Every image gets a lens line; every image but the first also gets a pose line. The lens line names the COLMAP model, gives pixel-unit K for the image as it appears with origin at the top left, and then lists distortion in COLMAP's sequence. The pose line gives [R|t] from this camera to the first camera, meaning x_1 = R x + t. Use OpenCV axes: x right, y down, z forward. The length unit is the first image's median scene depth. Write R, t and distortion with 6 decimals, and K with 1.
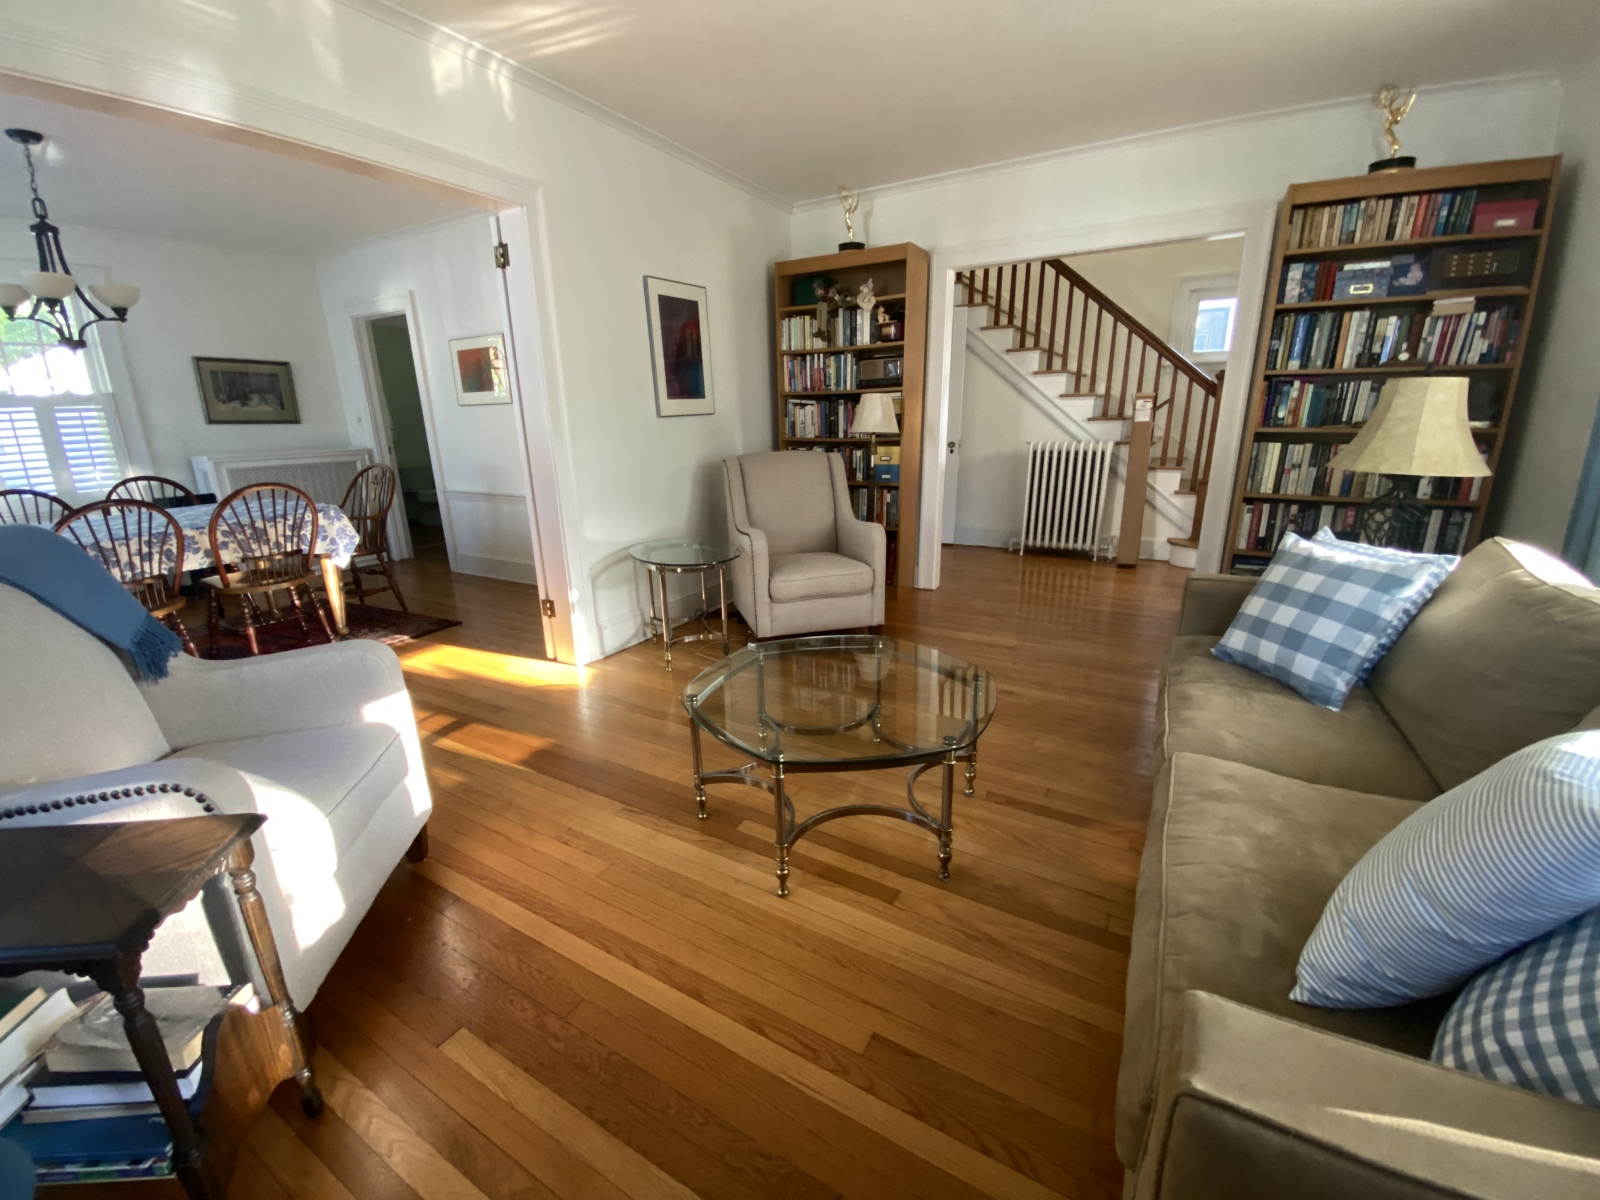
lens RADIAL K [[655.1, 0, 792.2], [0, 655.1, 604.9], [0, 0, 1]] dist [0.035246, -0.026531]
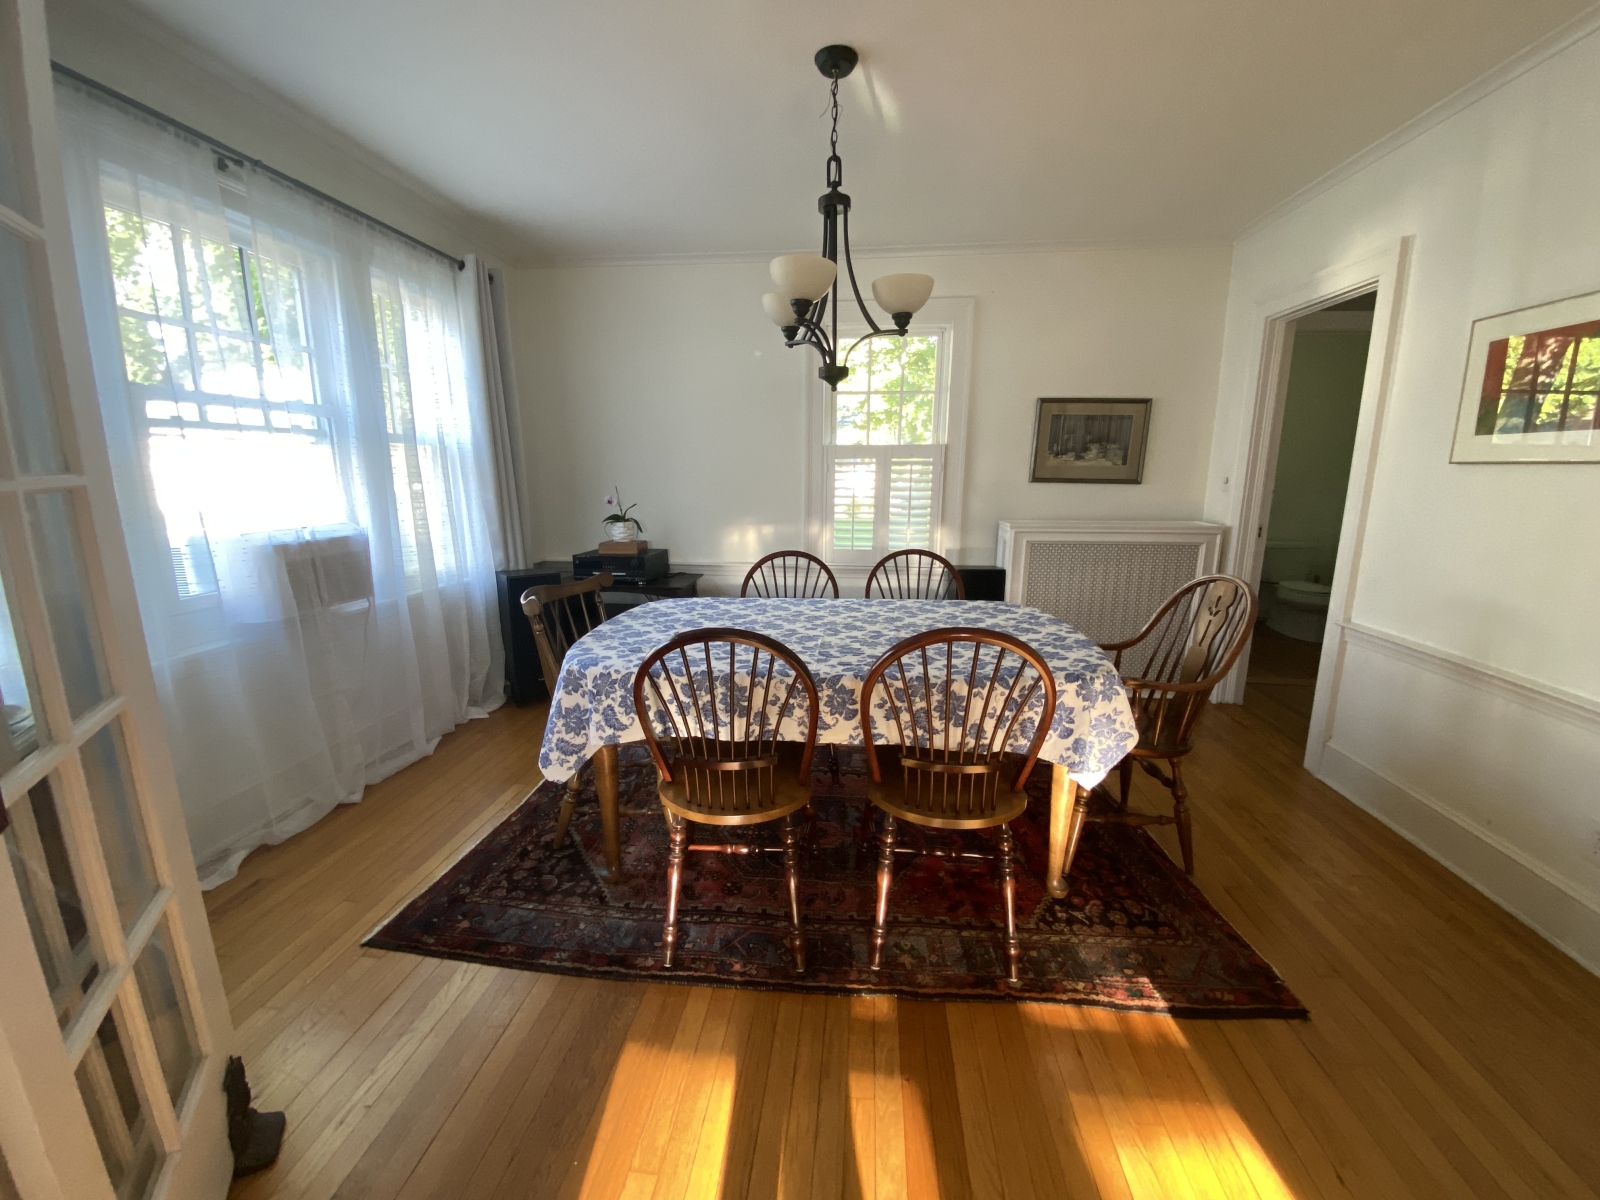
lens RADIAL K [[655.1, 0, 792.2], [0, 655.1, 604.9], [0, 0, 1]] dist [0.035246, -0.026531]
pose [[0.418338, 0.198470, -0.886342, -0.382939], [-0.261116, 0.960920, 0.091927, -0.182781], [0.869949, 0.192981, 0.453814, 0.592306]]
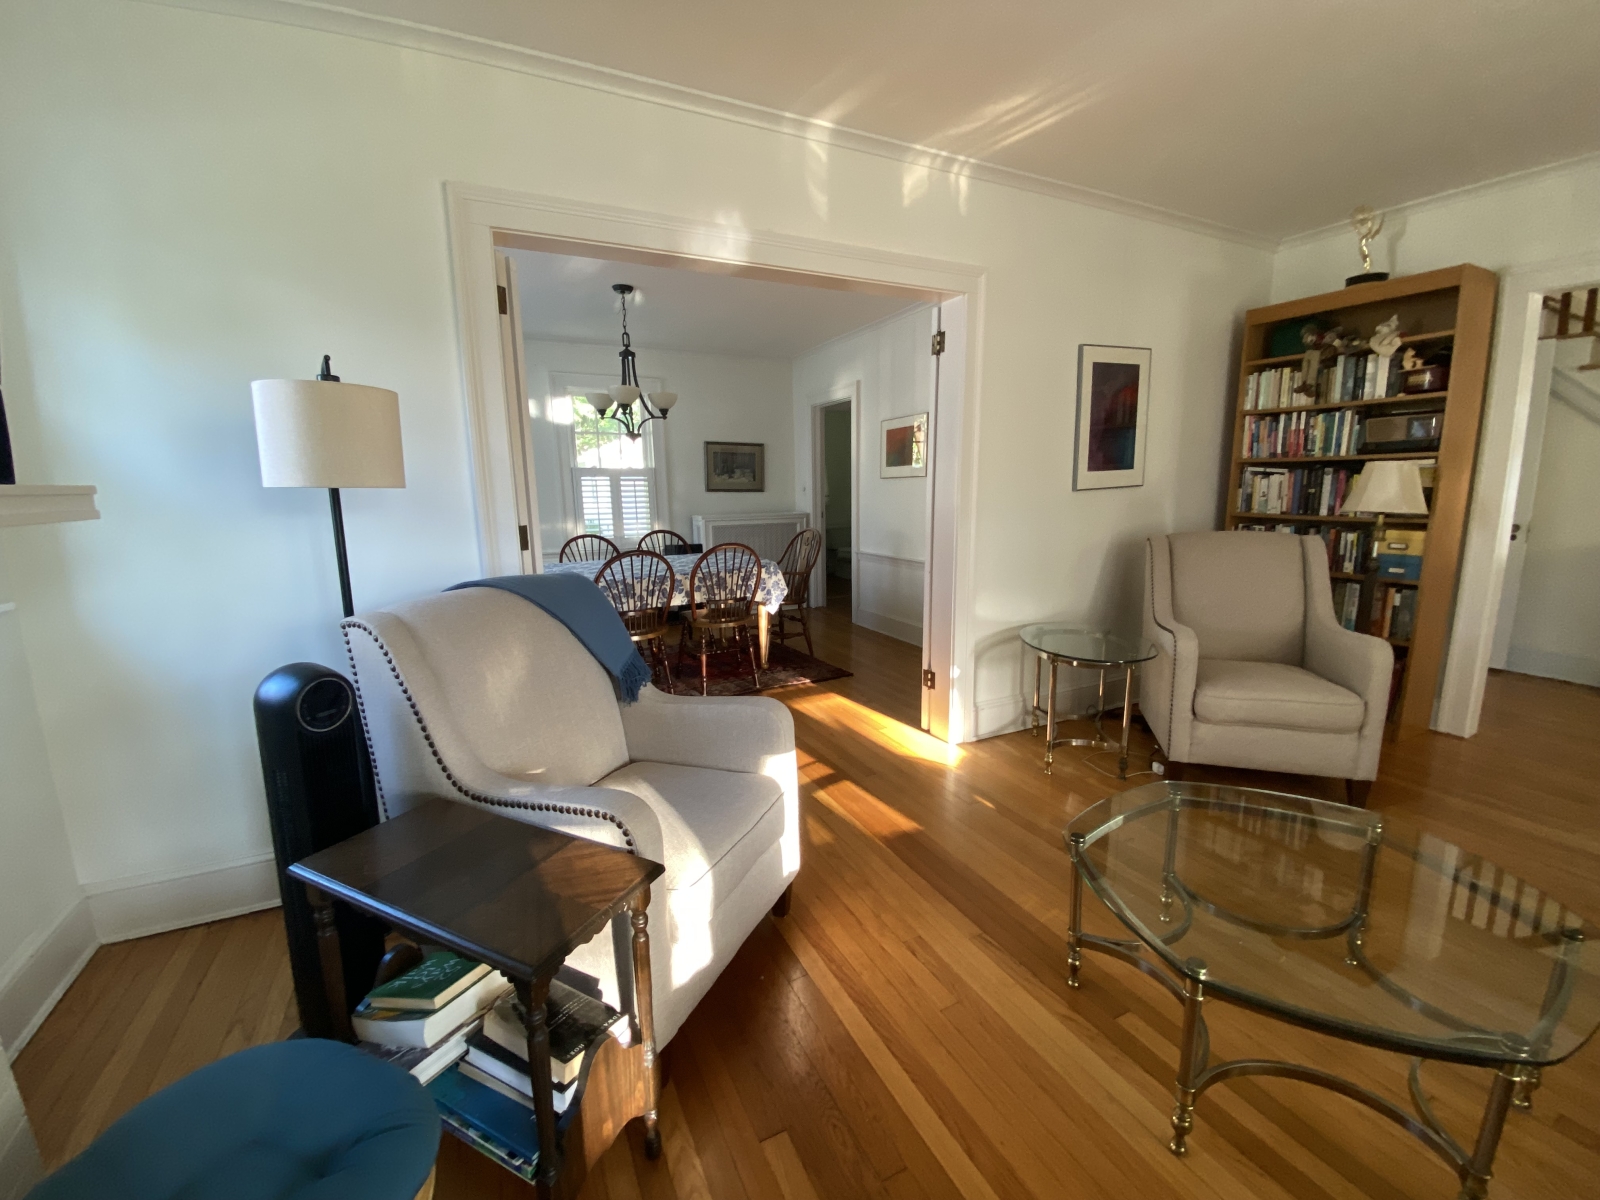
lens RADIAL K [[655.1, 0, 792.2], [0, 655.1, 604.9], [0, 0, 1]] dist [0.035246, -0.026531]
pose [[0.833867, 0.103704, -0.542136, -0.015566], [-0.151842, 0.987395, -0.044674, -0.027136], [0.530669, 0.119571, 0.839102, 0.035332]]
